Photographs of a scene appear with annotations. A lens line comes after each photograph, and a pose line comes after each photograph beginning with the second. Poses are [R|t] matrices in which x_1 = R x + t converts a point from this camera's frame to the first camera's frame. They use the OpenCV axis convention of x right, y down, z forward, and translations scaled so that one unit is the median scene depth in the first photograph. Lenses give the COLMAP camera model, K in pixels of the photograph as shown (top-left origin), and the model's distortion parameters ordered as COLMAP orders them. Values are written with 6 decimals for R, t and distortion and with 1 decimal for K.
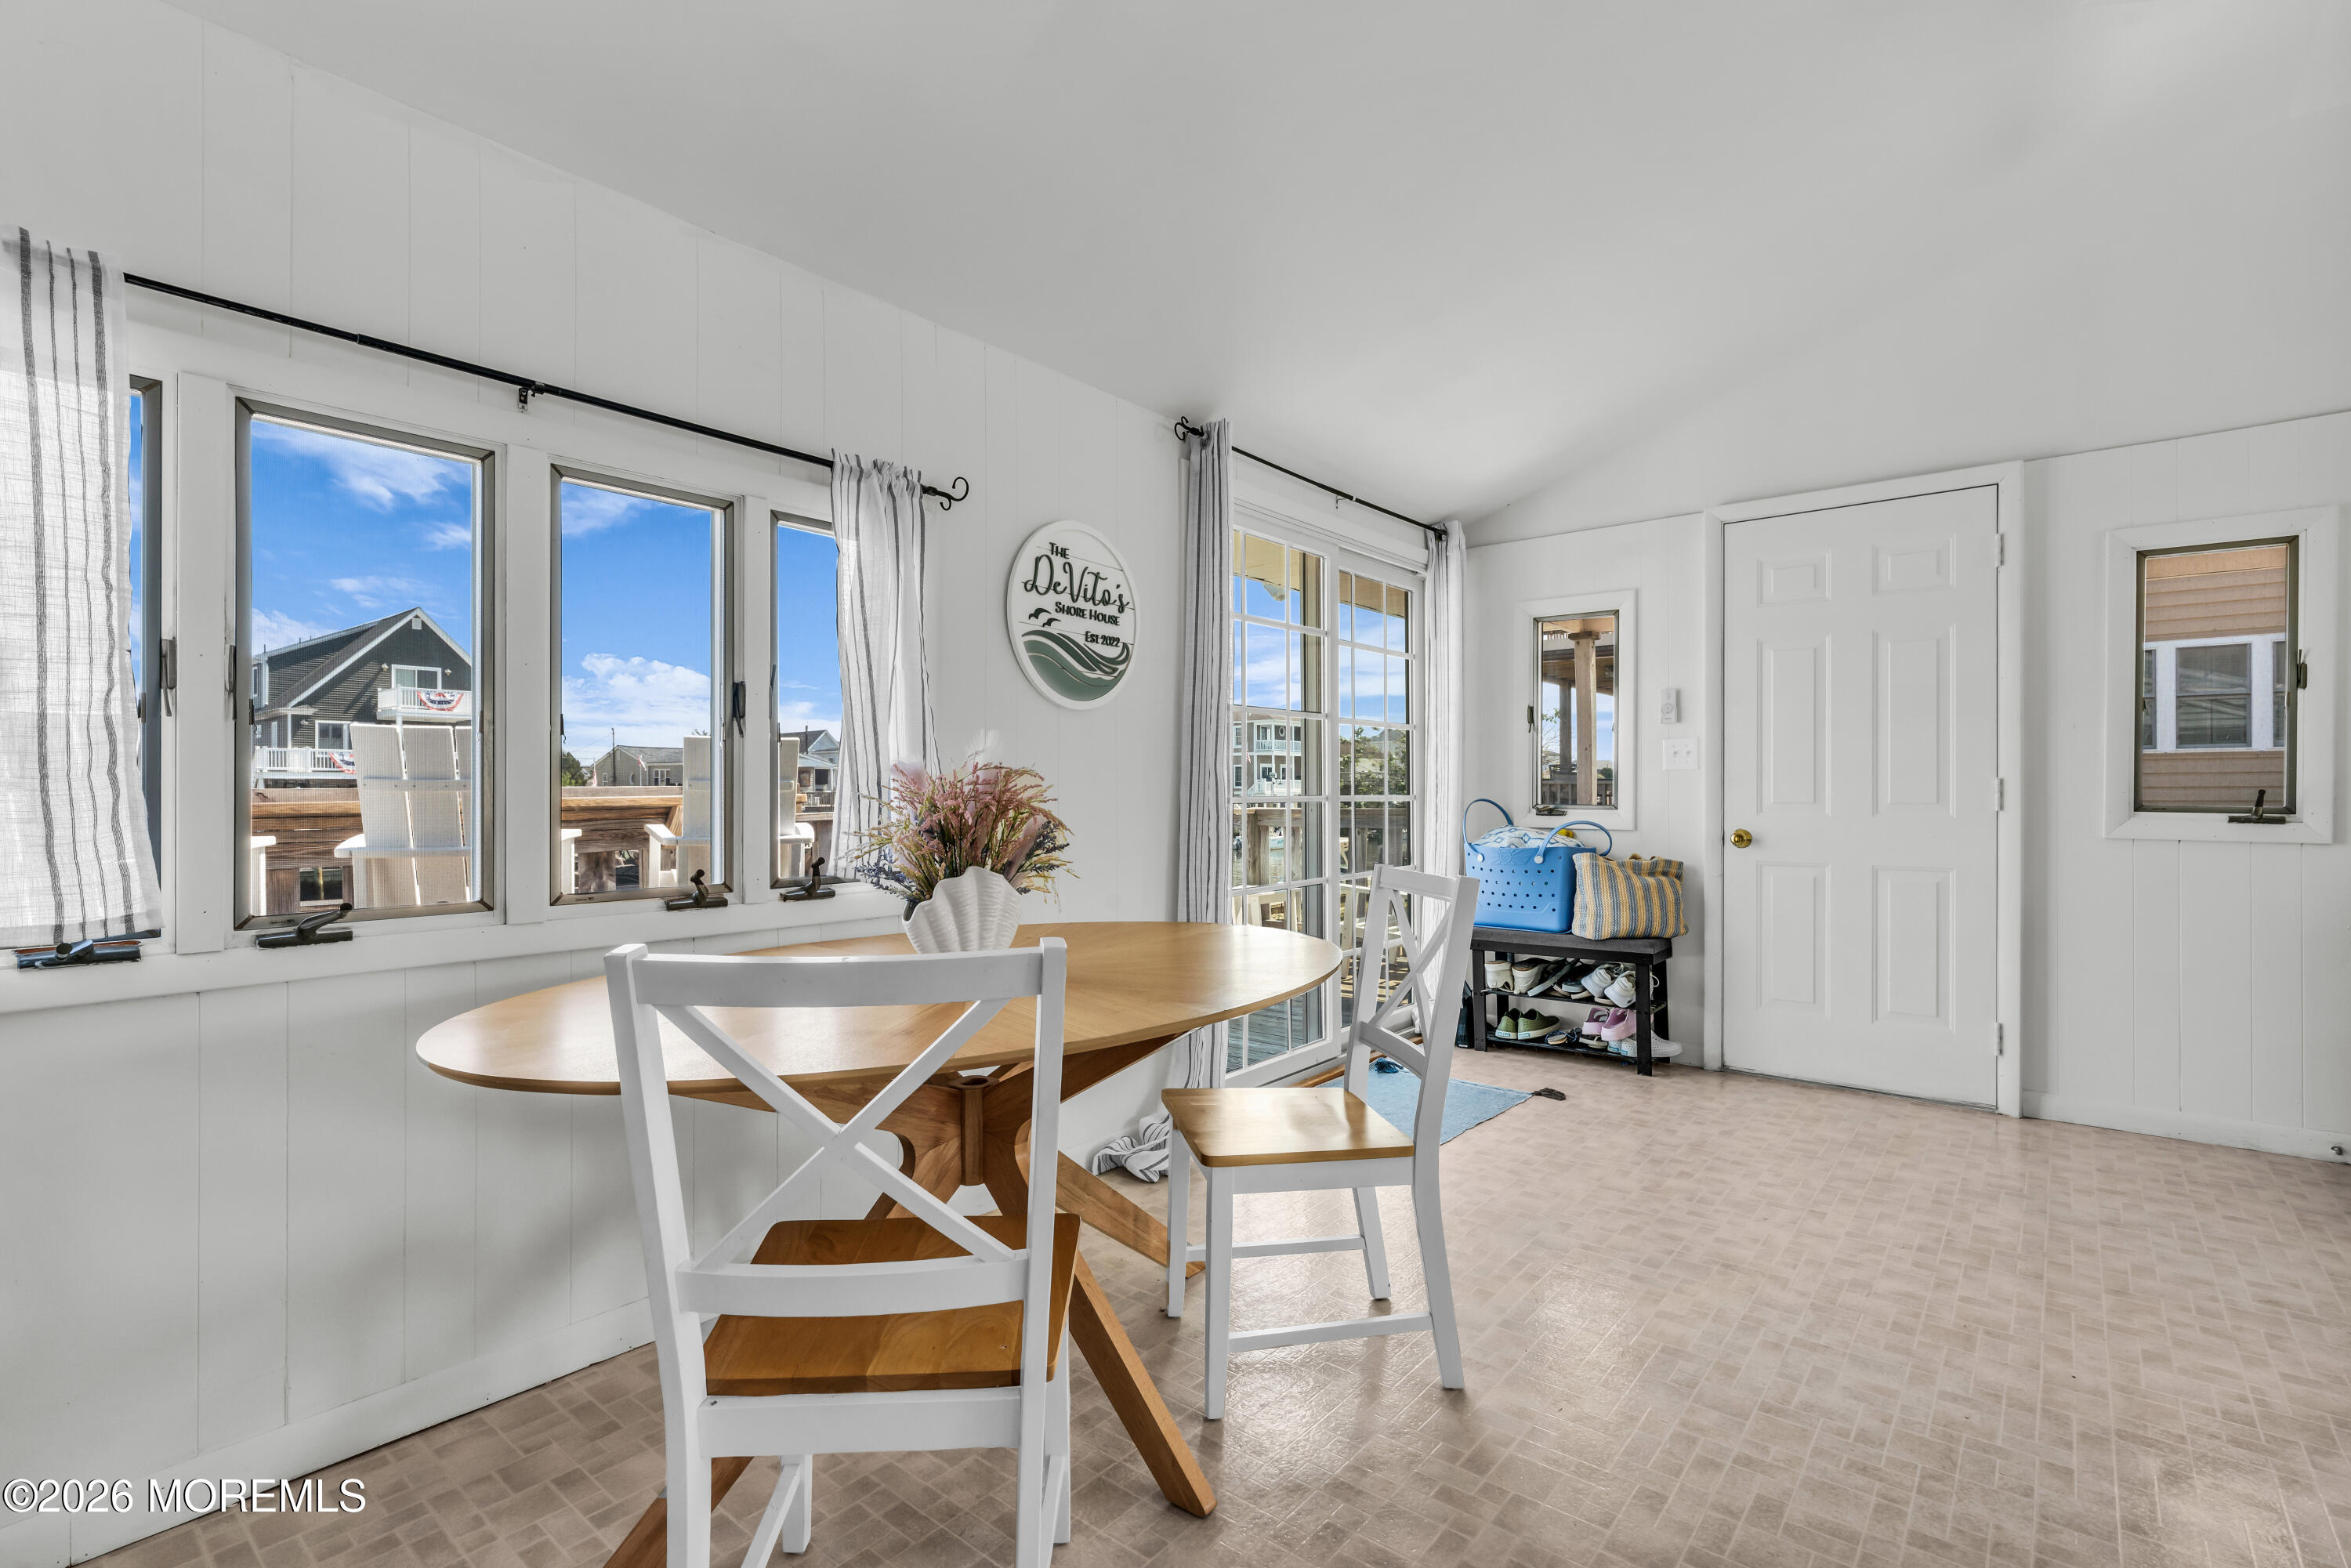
lens RADIAL K [[1063.2, 0, 1165.0], [0, 1063.2, 789.6], [0, 0, 1]] dist [-0.002427, -0.000546]
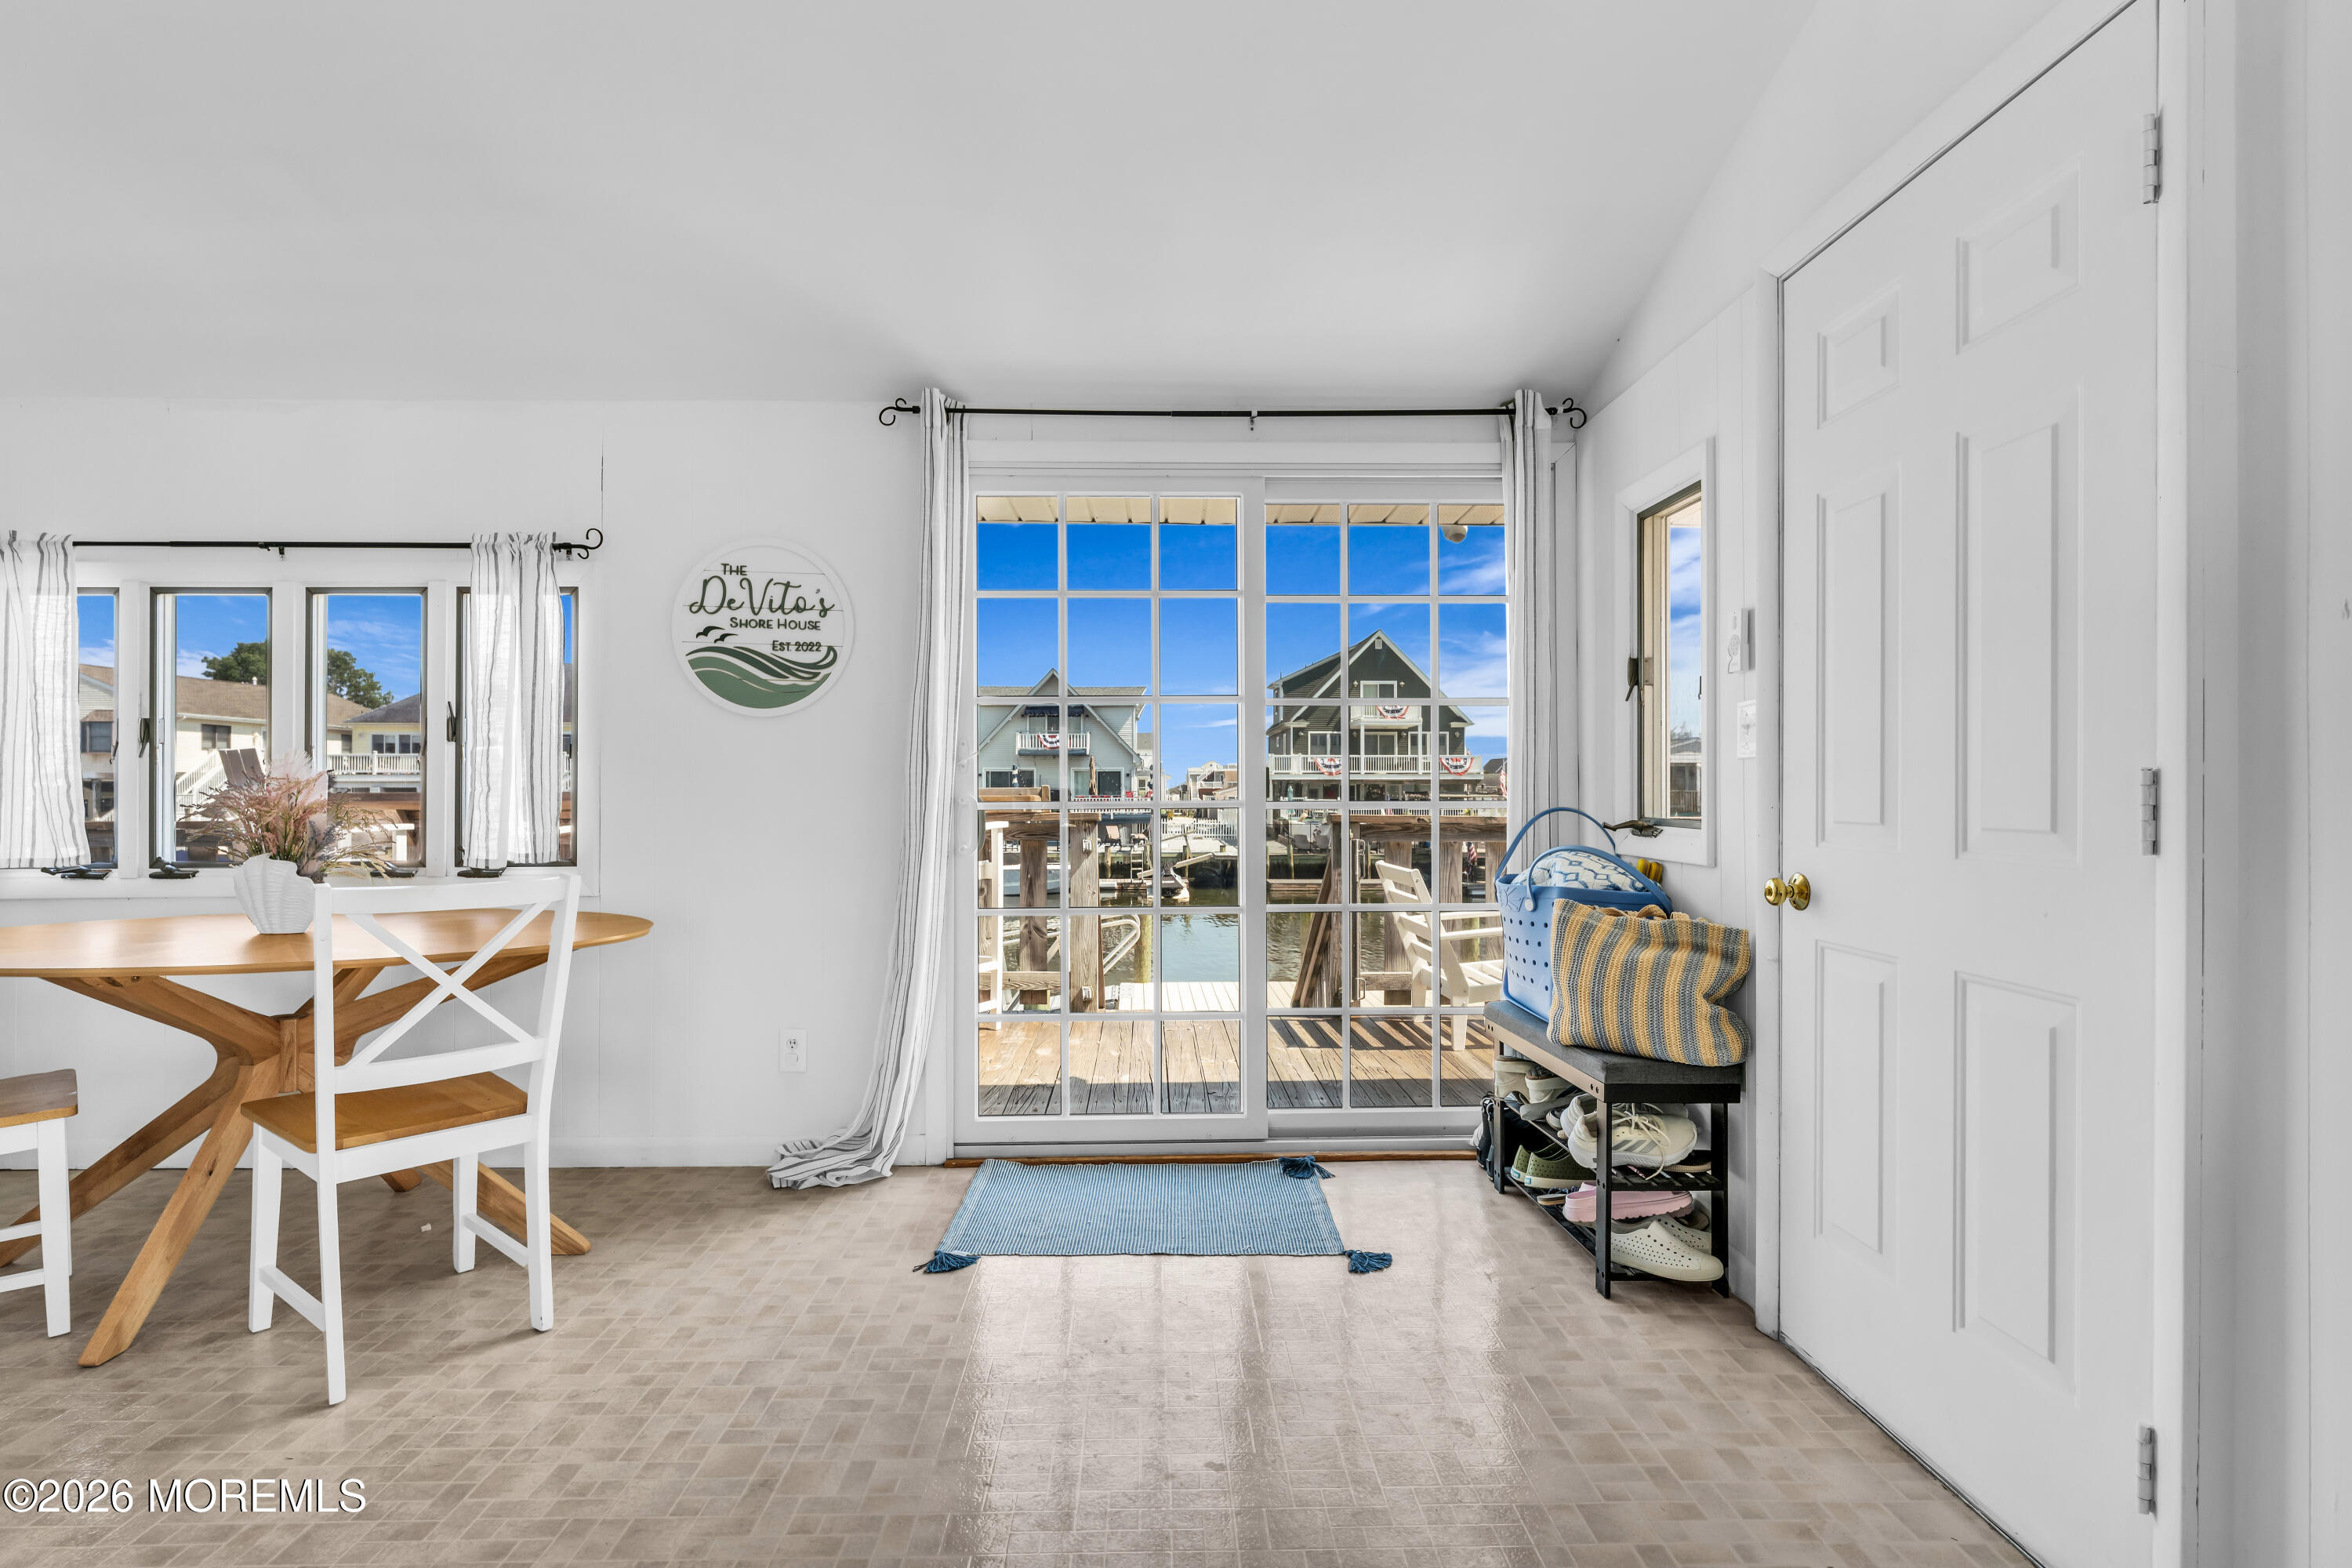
lens RADIAL K [[1103.1, 0, 1150.8], [0, 1103.1, 783.8], [0, 0, 1]] dist [-0.002652, 0.000103]
pose [[0.665112, -0.003119, -0.746737, 0.826769], [0.000702, 0.999993, -0.003552, -0.004377], [0.746743, 0.001839, 0.665110, 0.475040]]
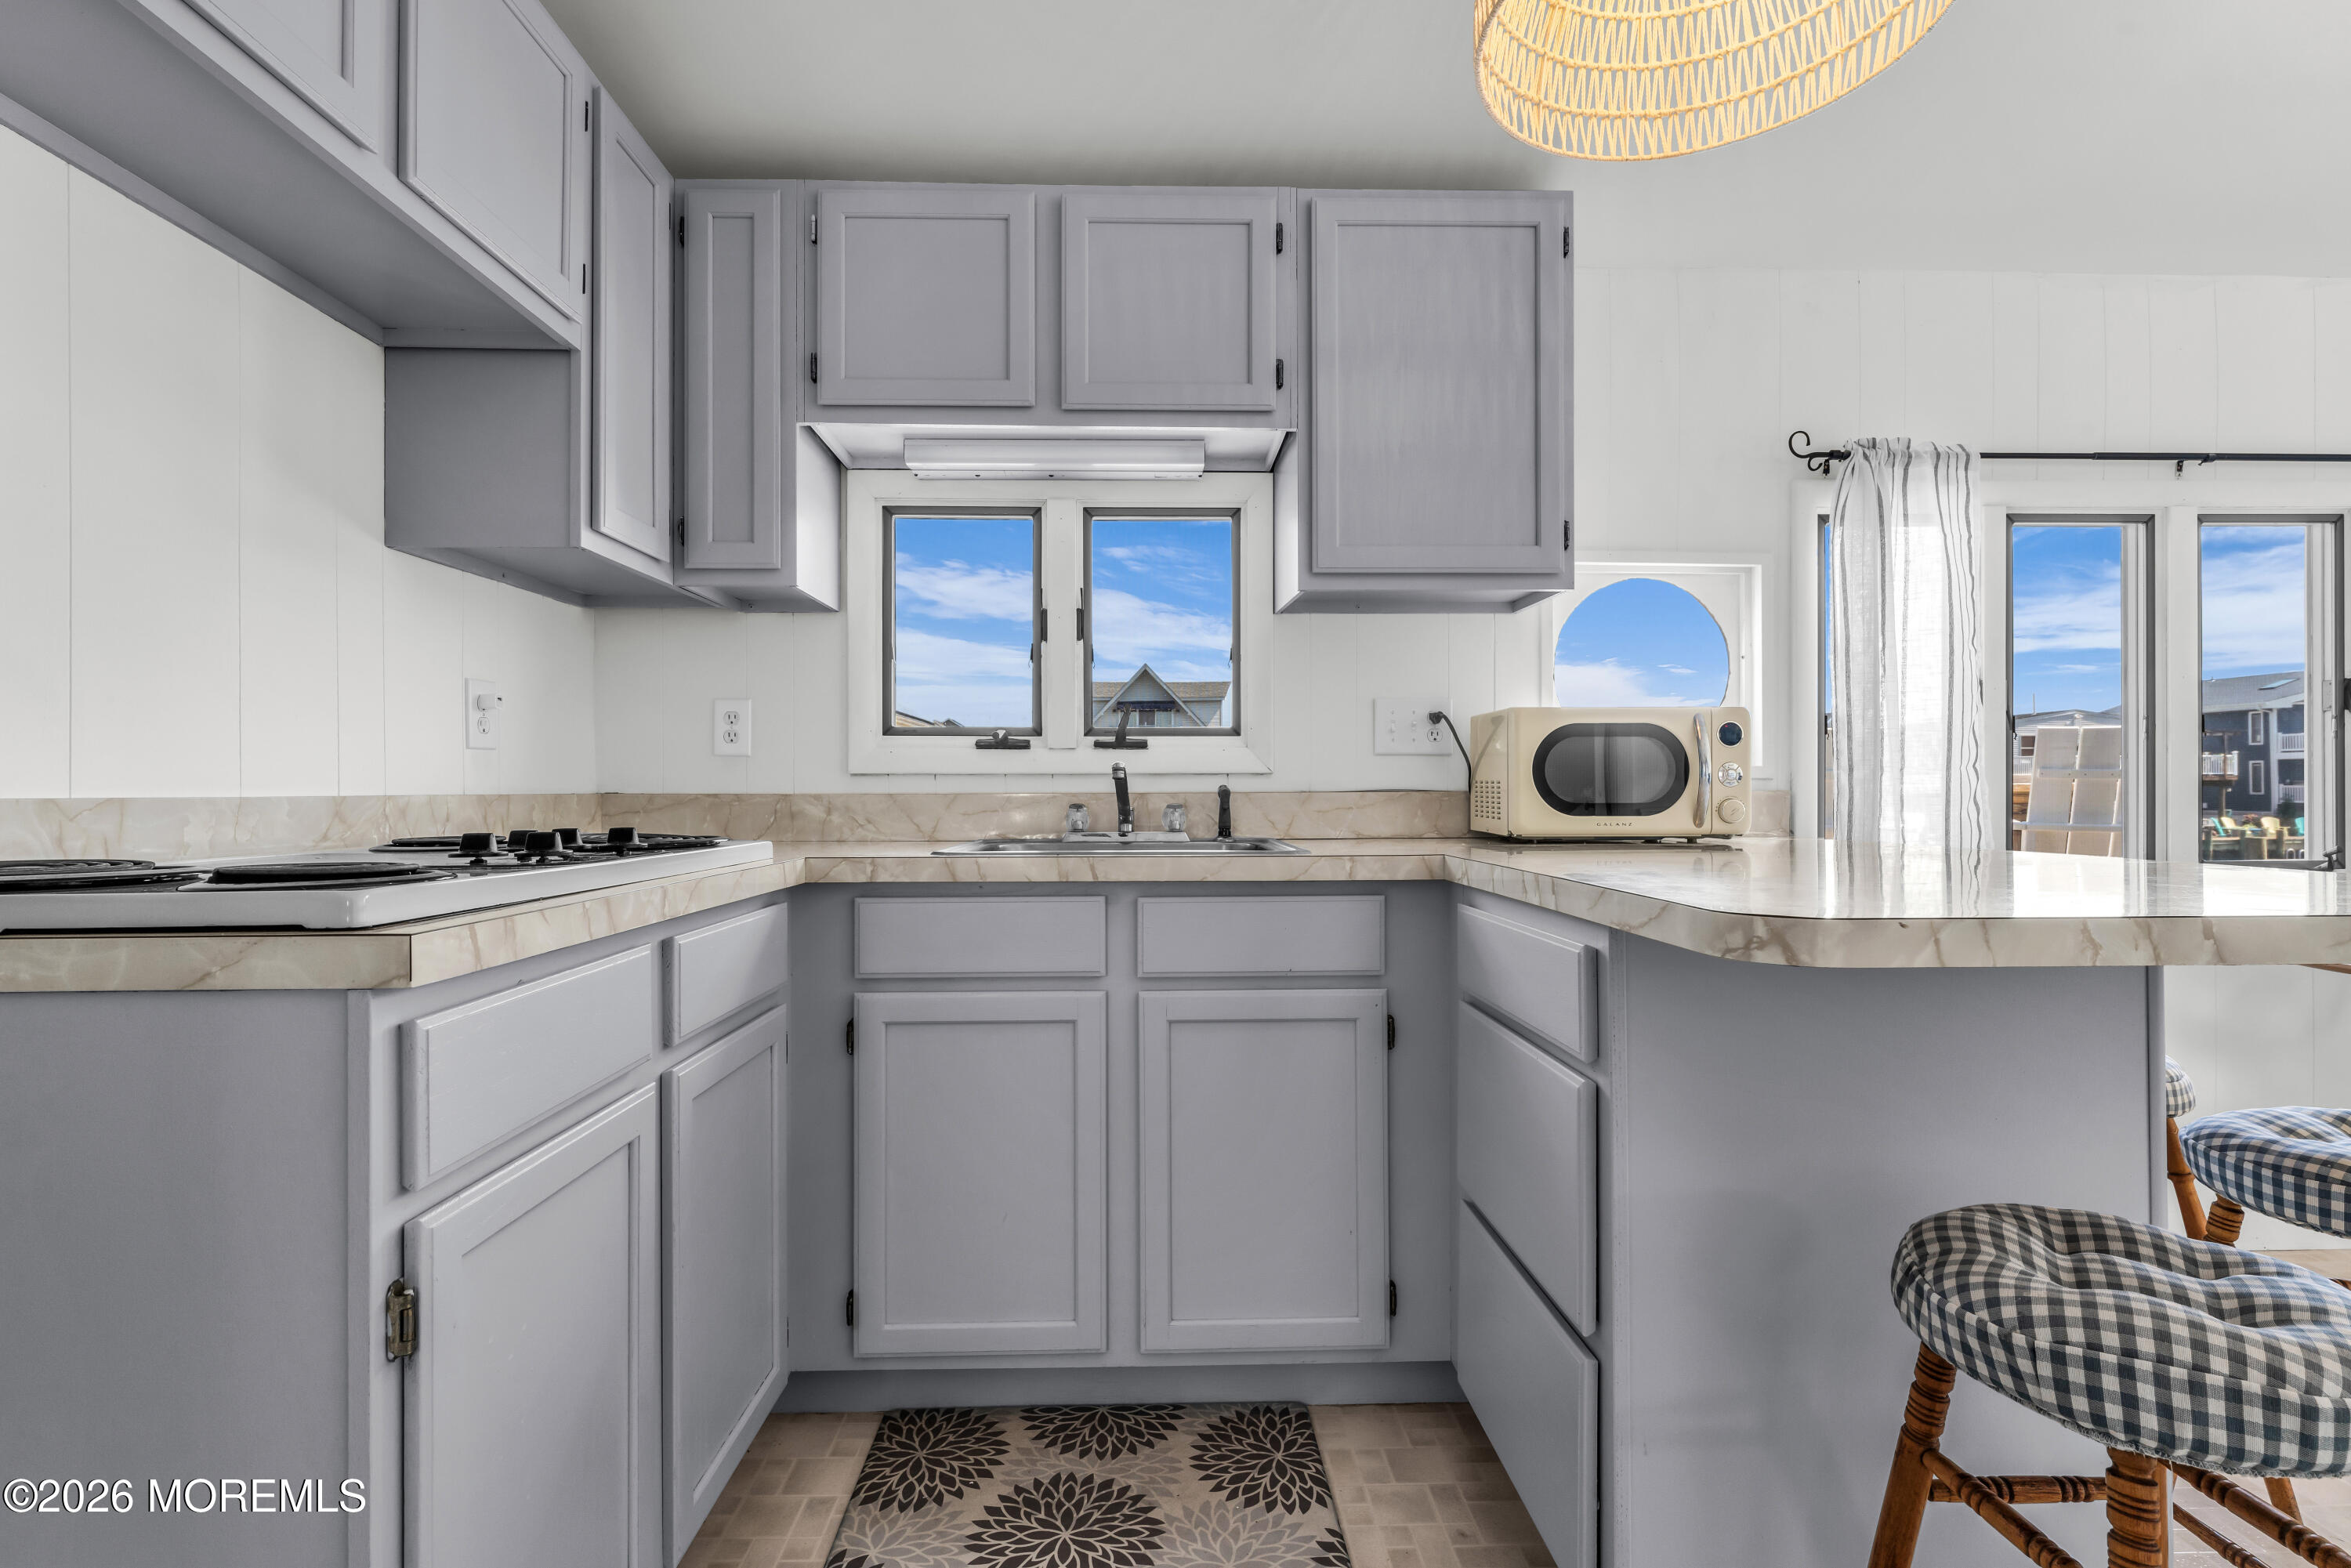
lens RADIAL K [[1102.6, 0, 1166.1], [0, 1102.6, 781.2], [0, 0, 1]] dist [-0.002652, 0.000103]
pose [[0.667557, -0.004064, -0.744547, -0.237131], [0.004596, 0.999989, -0.001339, 0.001066], [0.744544, -0.002528, 0.667568, -0.423075]]
